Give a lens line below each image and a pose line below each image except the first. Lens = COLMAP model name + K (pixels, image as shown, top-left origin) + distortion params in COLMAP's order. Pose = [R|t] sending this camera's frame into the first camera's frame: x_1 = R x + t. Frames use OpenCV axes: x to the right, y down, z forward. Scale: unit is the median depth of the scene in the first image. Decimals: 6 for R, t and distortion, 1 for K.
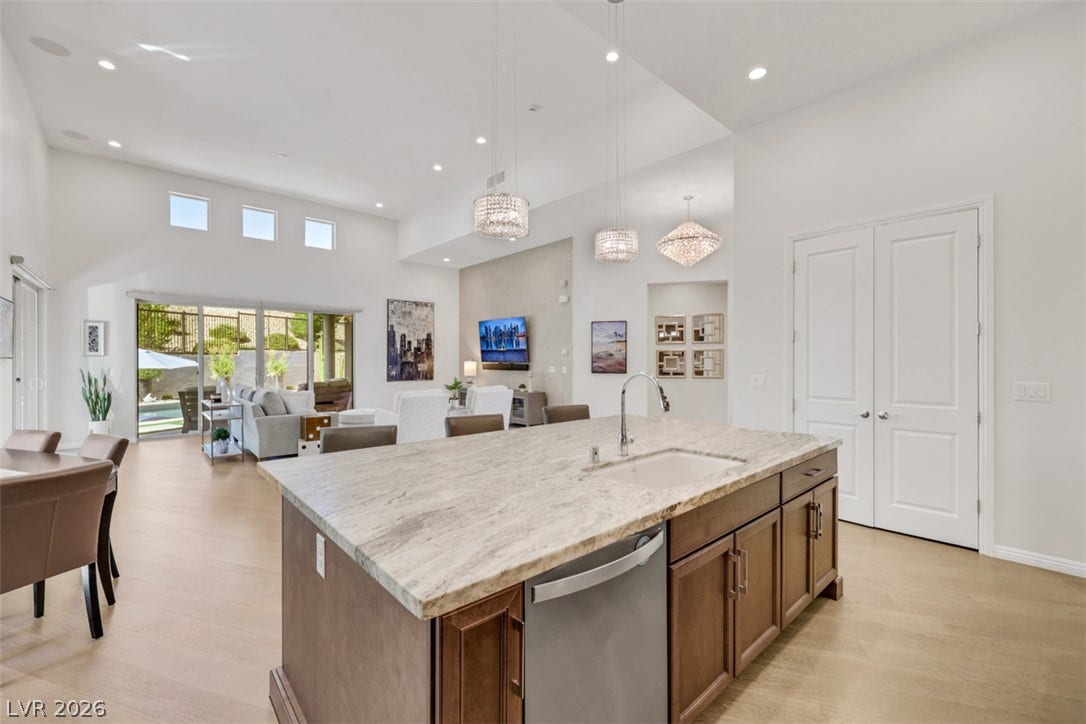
lens RADIAL K [[437.0, 0, 520.3], [0, 437.0, 358.5], [0, 0, 1]] dist [-0.000502, -0.000388]
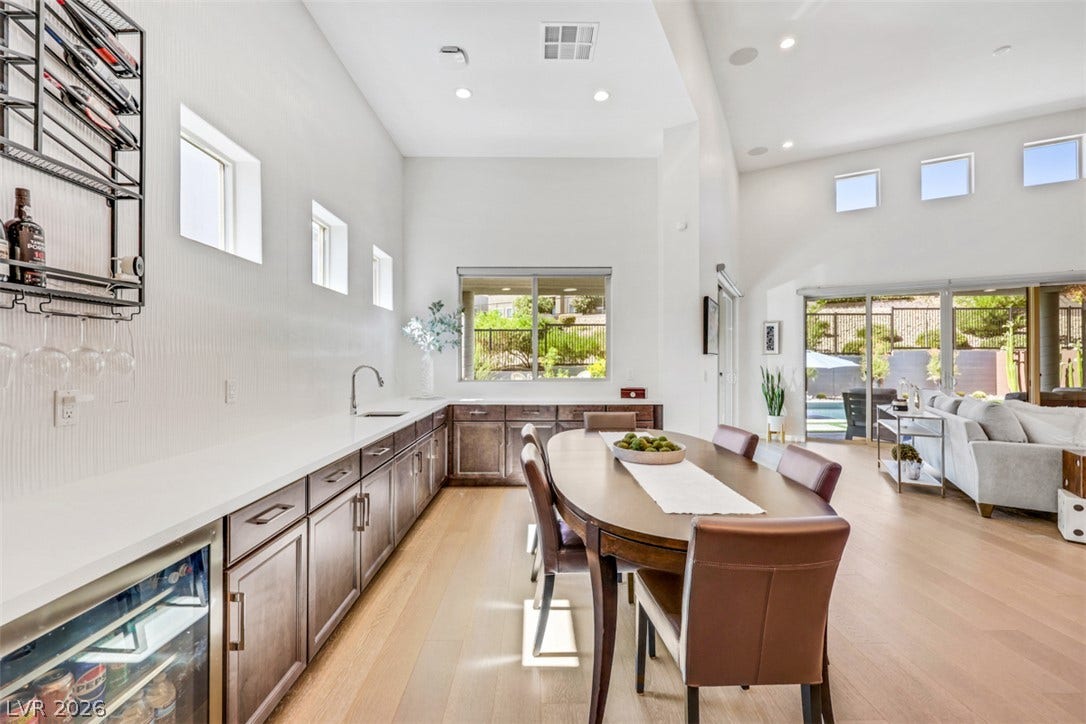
lens RADIAL K [[437.0, 0, 559.8], [0, 437.0, 360.4], [0, 0, 1]] dist [-0.000502, -0.000388]
pose [[0.355571, -0.000985, -0.934649, -0.159715], [0.000272, 1.000000, -0.000951, 0.010134], [0.934649, 0.000084, 0.355571, 0.135571]]
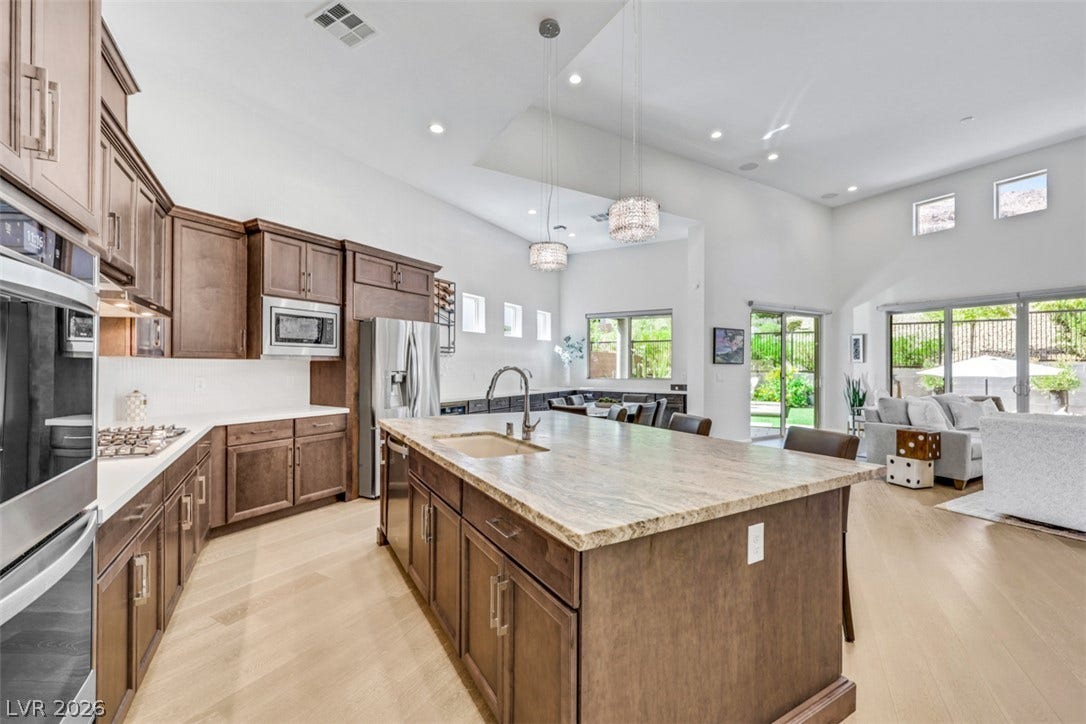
lens RADIAL K [[446.0, 0, 566.3], [0, 446.0, 362.7], [0, 0, 1]] dist [0.002818, -0.001035]
pose [[-0.130671, -0.006709, -0.991403, 0.380707], [-0.003783, 0.999973, -0.006269, 0.005829], [0.991419, 0.002932, -0.130693, 0.342318]]
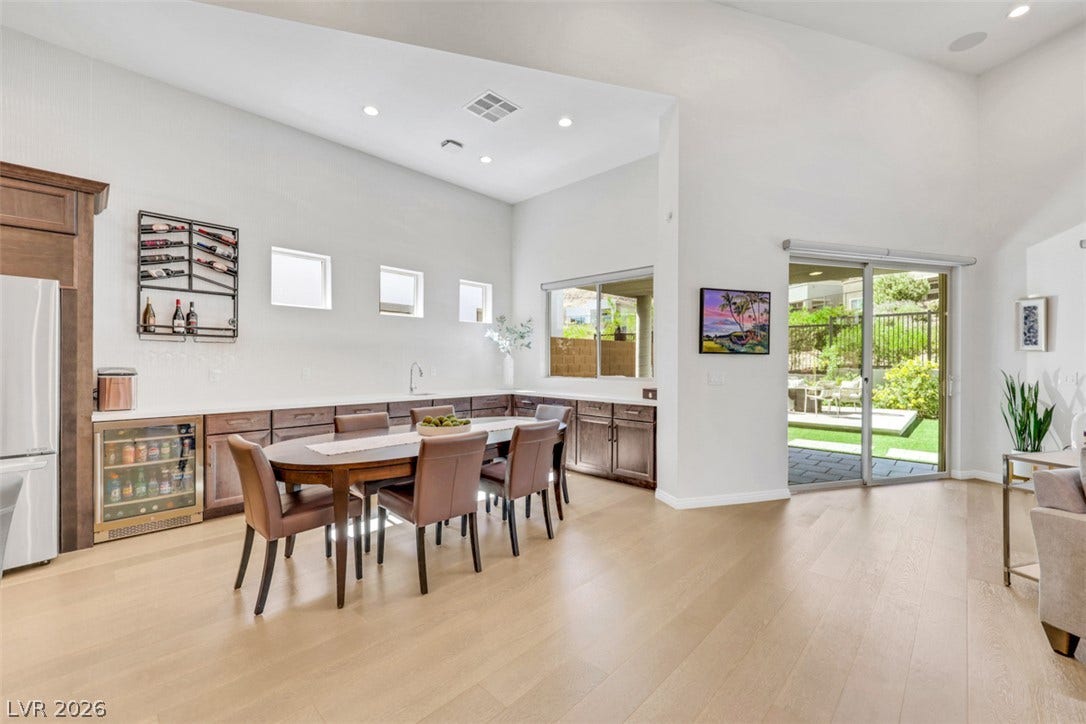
lens RADIAL K [[437.0, 0, 544.8], [0, 437.0, 360.1], [0, 0, 1]] dist [-0.000502, -0.000388]
pose [[-0.396202, -0.002509, -0.918160, -0.085915], [-0.004994, 0.999987, -0.000577, 0.010393], [0.918150, 0.004357, -0.396209, 0.580289]]
